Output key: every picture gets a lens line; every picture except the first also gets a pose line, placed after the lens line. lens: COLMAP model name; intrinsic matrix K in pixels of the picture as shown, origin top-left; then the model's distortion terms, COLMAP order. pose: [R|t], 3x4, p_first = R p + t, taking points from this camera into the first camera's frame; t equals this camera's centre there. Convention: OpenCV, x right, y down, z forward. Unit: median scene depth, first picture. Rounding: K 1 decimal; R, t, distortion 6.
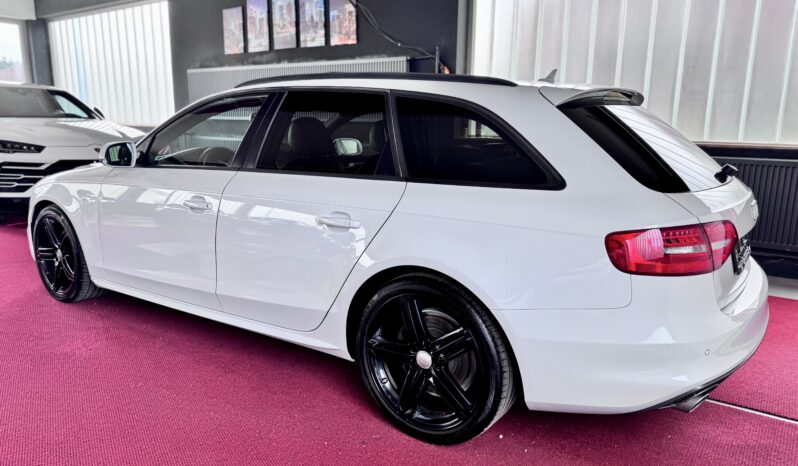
lens RADIAL K [[549.3, 0, 397.9], [0, 549.3, 235.6], [0, 0, 1]] dist [0.019763, -0.011651]
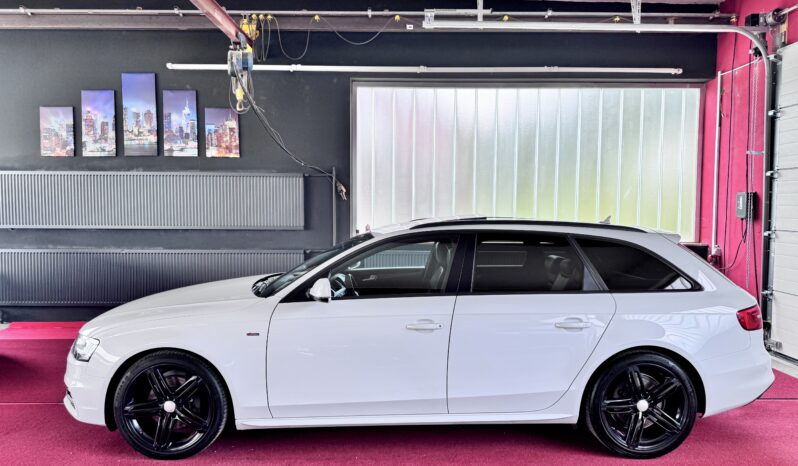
lens RADIAL K [[549.3, 0, 397.4], [0, 549.3, 233.0], [0, 0, 1]] dist [0.019763, -0.011651]
pose [[0.820967, -0.036349, 0.569818, -0.407714], [0.123743, 0.985580, -0.115412, -0.047490], [-0.557406, 0.165260, 0.813626, 0.006005]]
